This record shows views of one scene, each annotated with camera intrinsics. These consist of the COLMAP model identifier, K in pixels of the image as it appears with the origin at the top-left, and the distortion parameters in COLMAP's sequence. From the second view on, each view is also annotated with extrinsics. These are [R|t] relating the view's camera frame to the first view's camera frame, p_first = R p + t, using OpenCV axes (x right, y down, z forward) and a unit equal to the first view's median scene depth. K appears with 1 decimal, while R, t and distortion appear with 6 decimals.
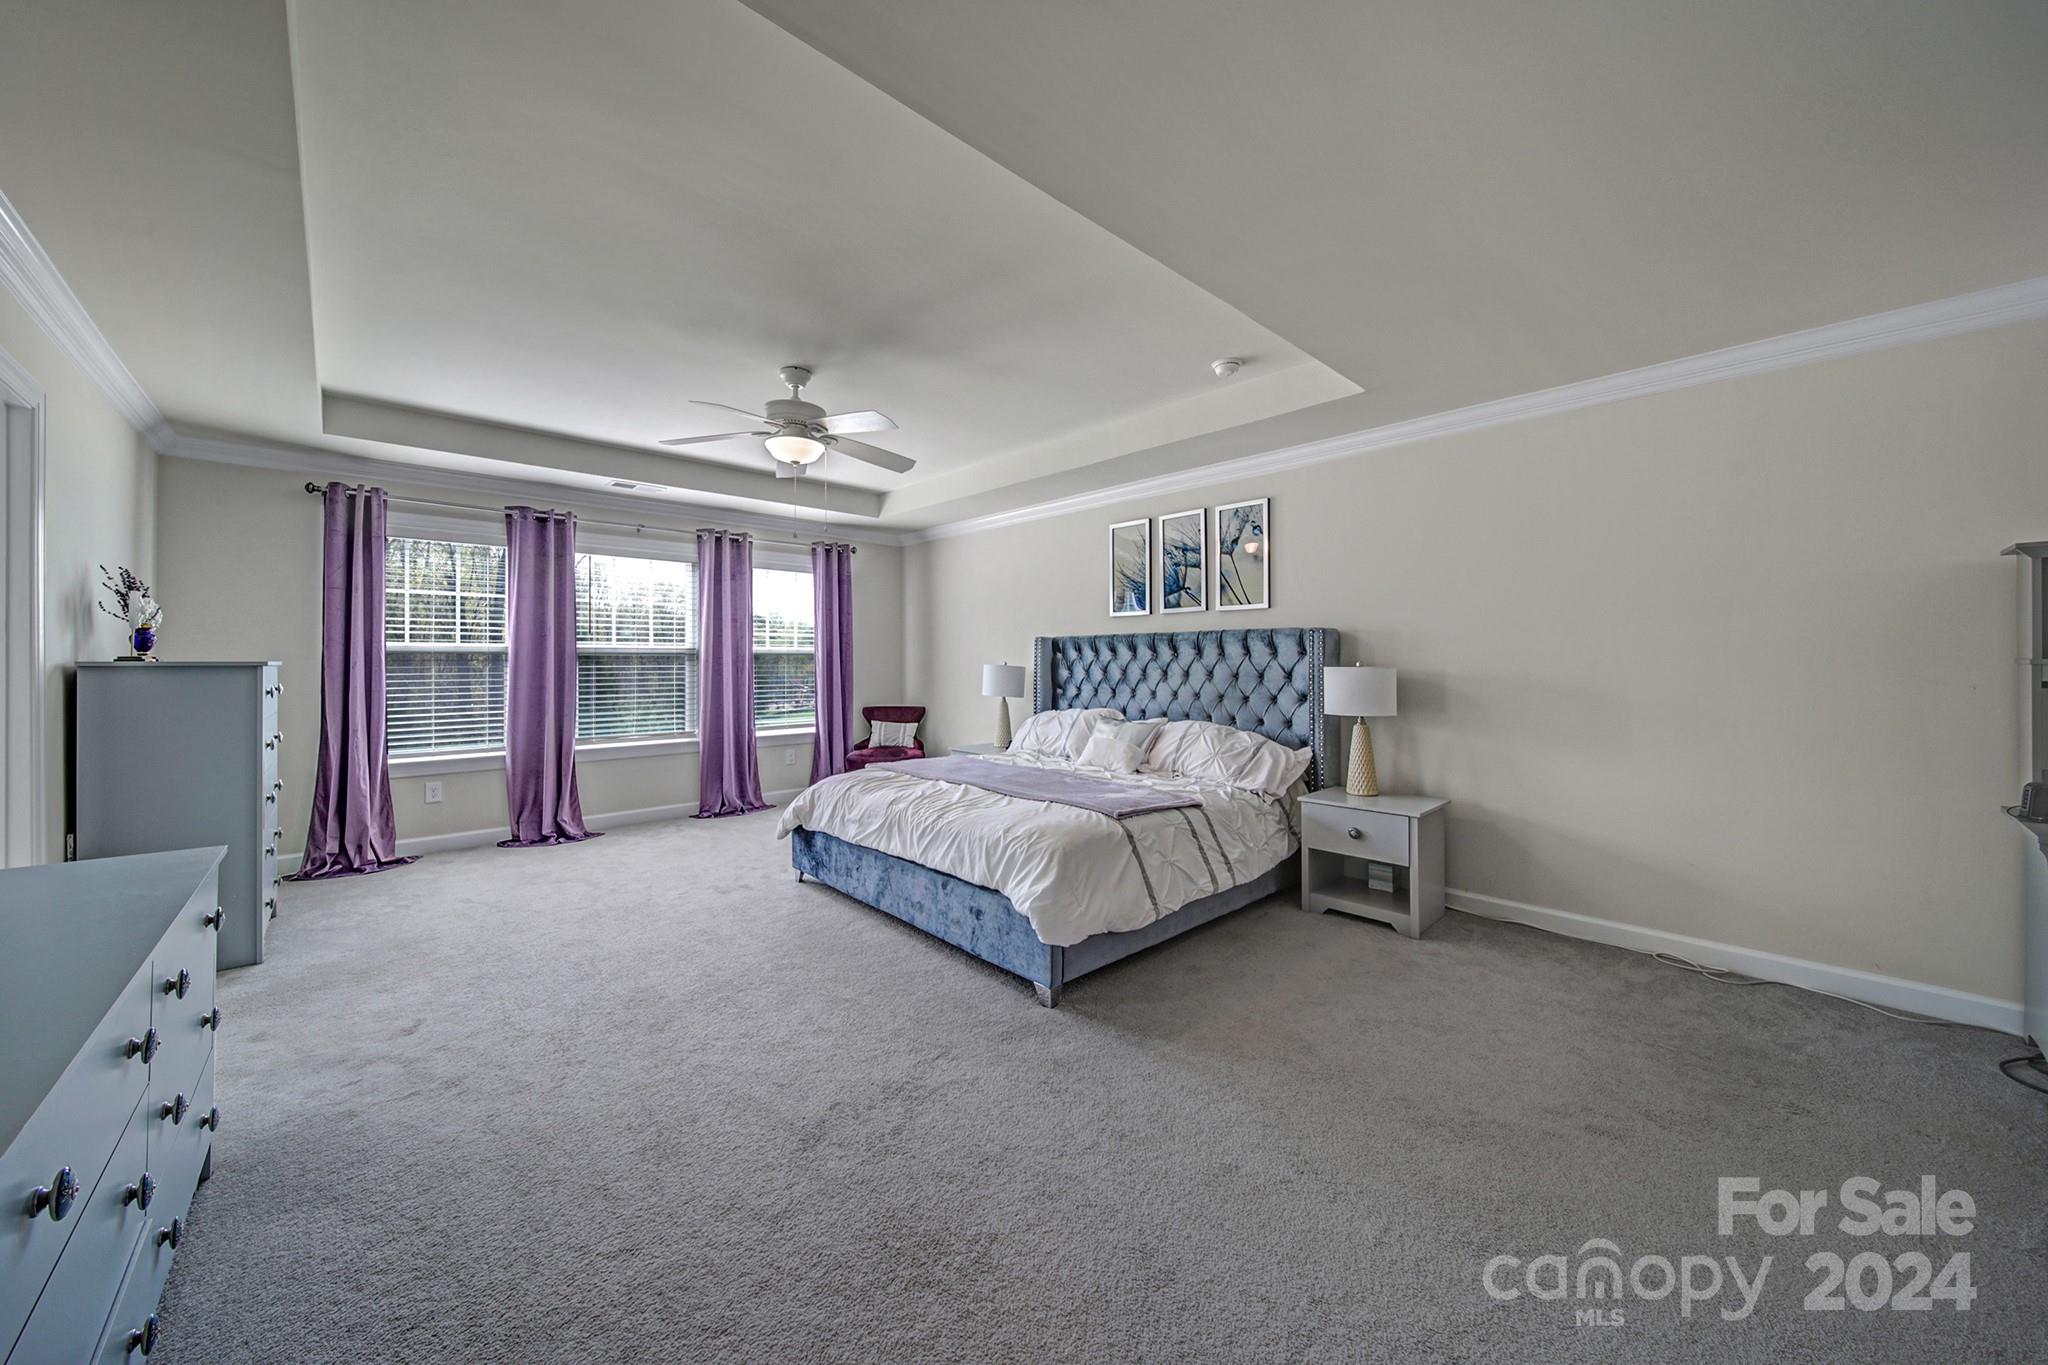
lens RADIAL K [[722.3, 0, 1021.1], [0, 722.3, 672.1], [0, 0, 1]] dist [0.000513, -0.000141]
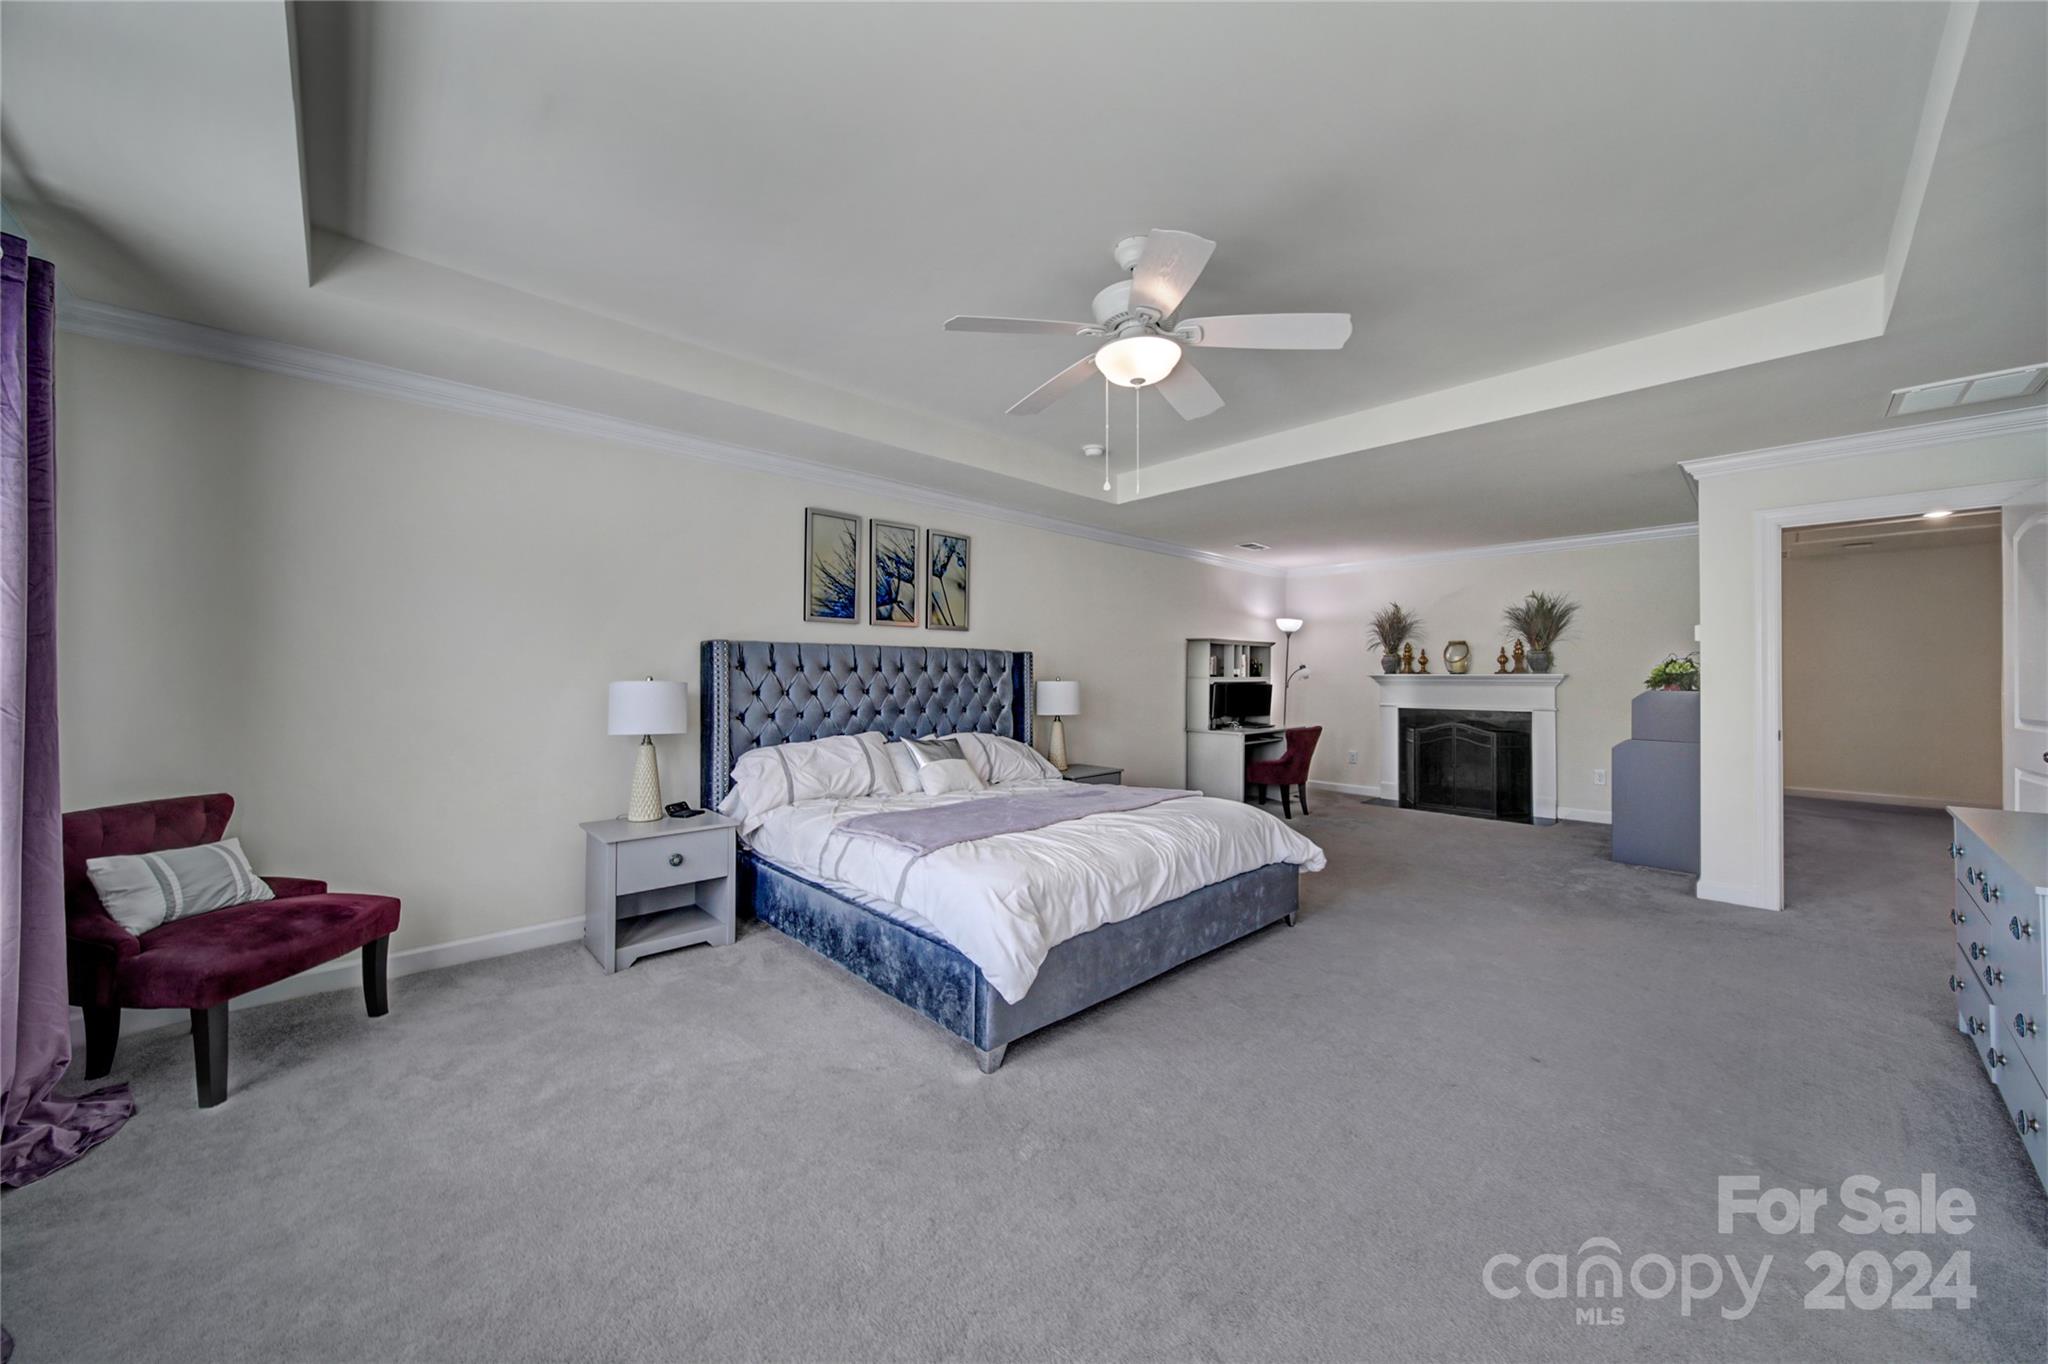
lens RADIAL K [[739.2, 0, 1024.0], [0, 739.2, 682.0], [0, 0, 1]] dist [0.001208, 0.000001]
pose [[0.007896, -0.000087, 0.999969, -0.765926], [0.009995, 0.999950, 0.000008, -0.006192], [-0.999919, 0.009994, 0.007897, 0.822131]]
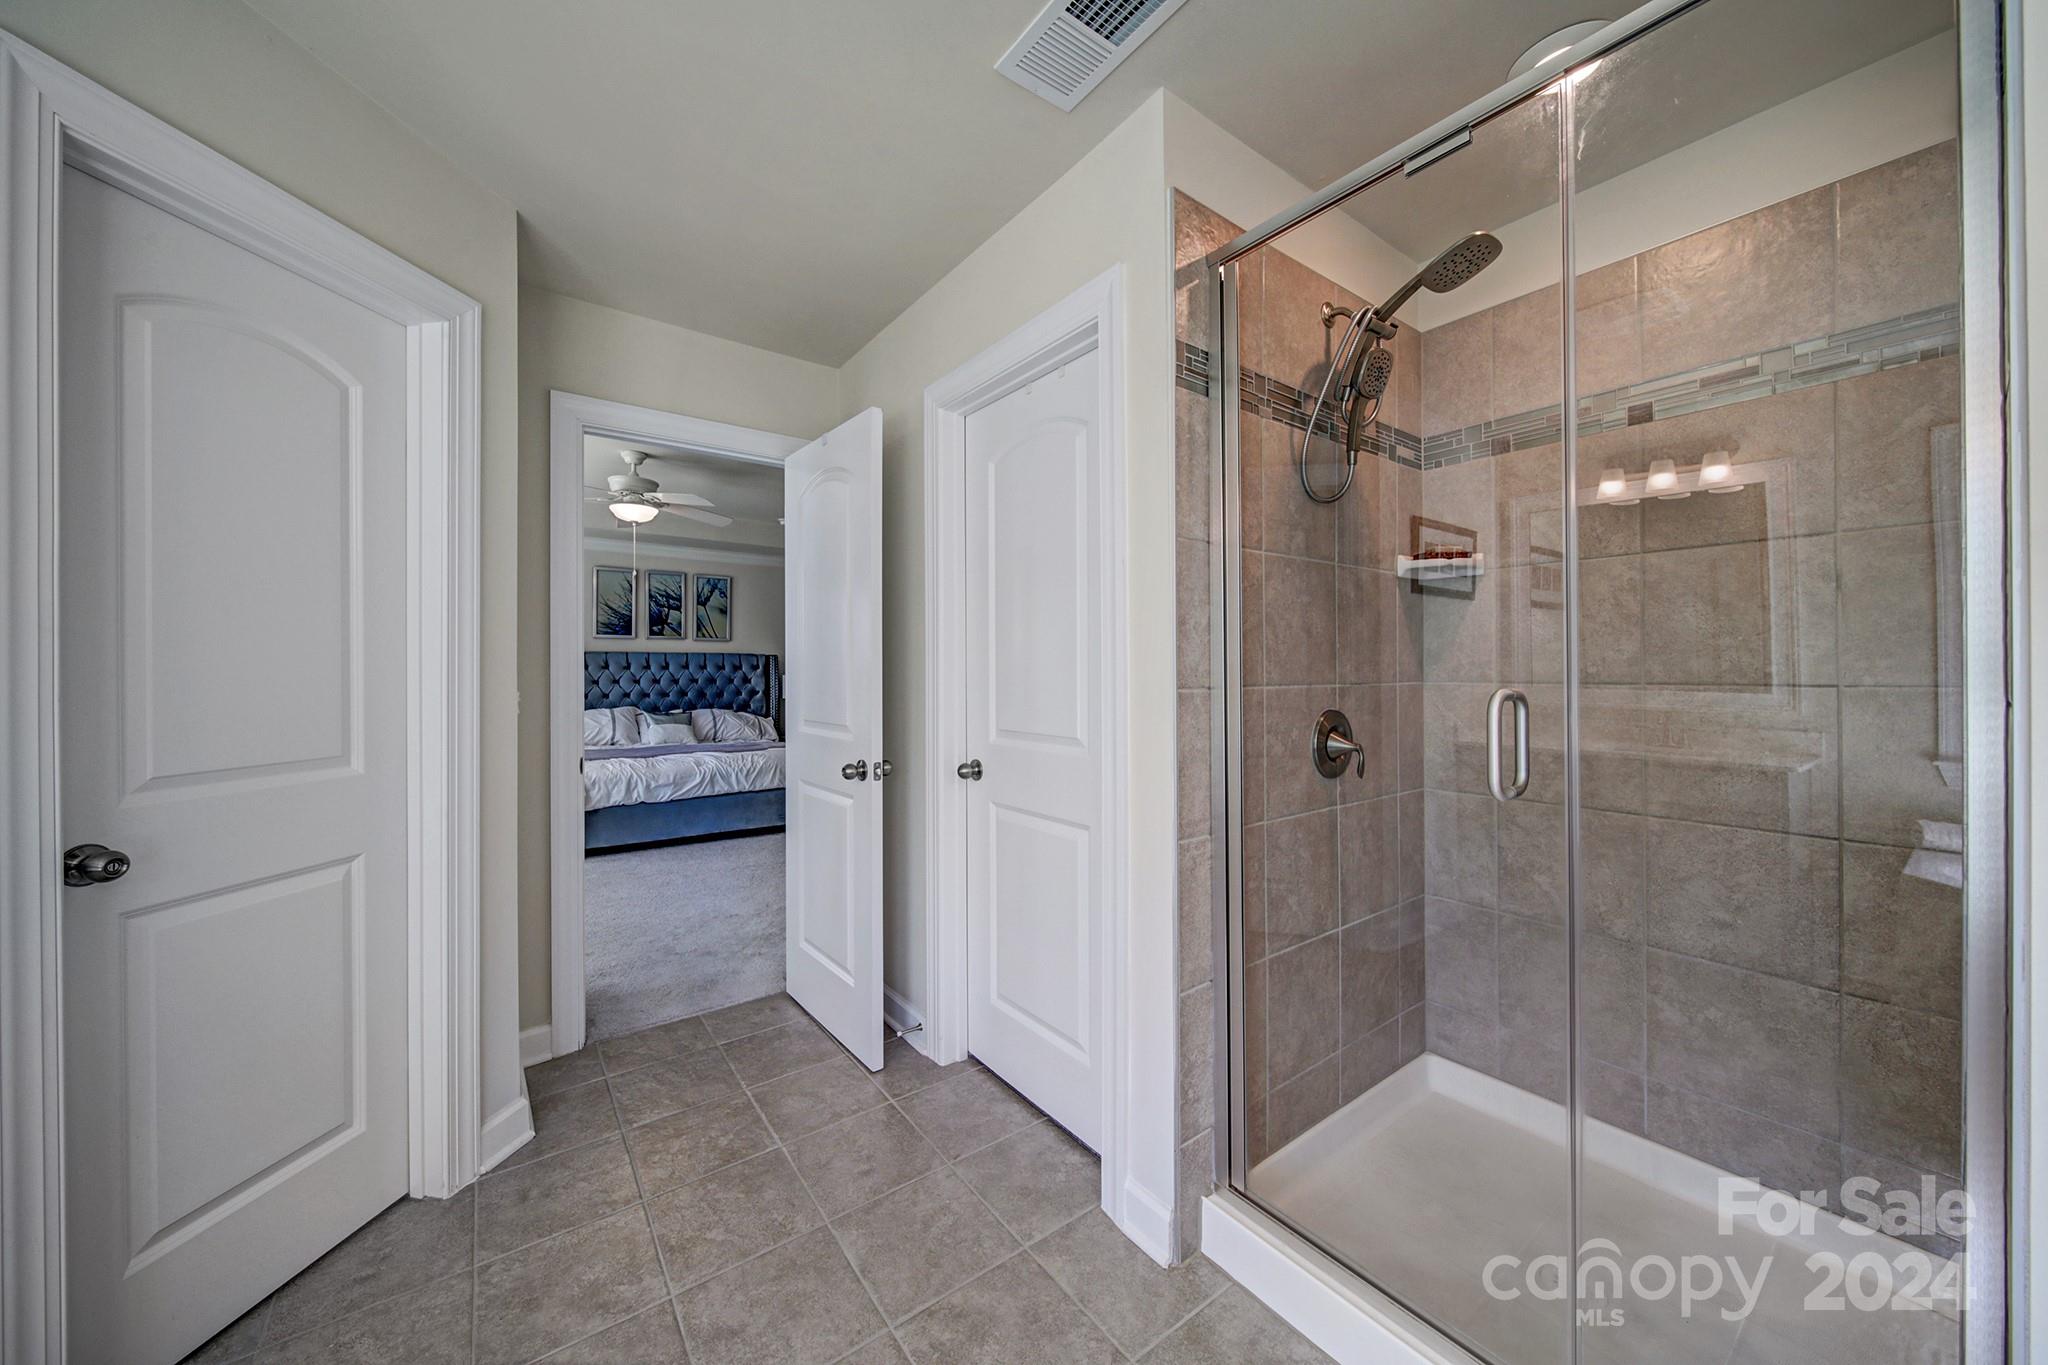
lens RADIAL K [[722.3, 0, 1021.1], [0, 722.3, 672.1], [0, 0, 1]] dist [0.000513, -0.000141]
pose [[0.105370, 0.006909, 0.994409, -1.170783], [0.013434, 0.999875, -0.008370, 0.007095], [-0.994342, 0.014241, 0.105264, 0.122561]]
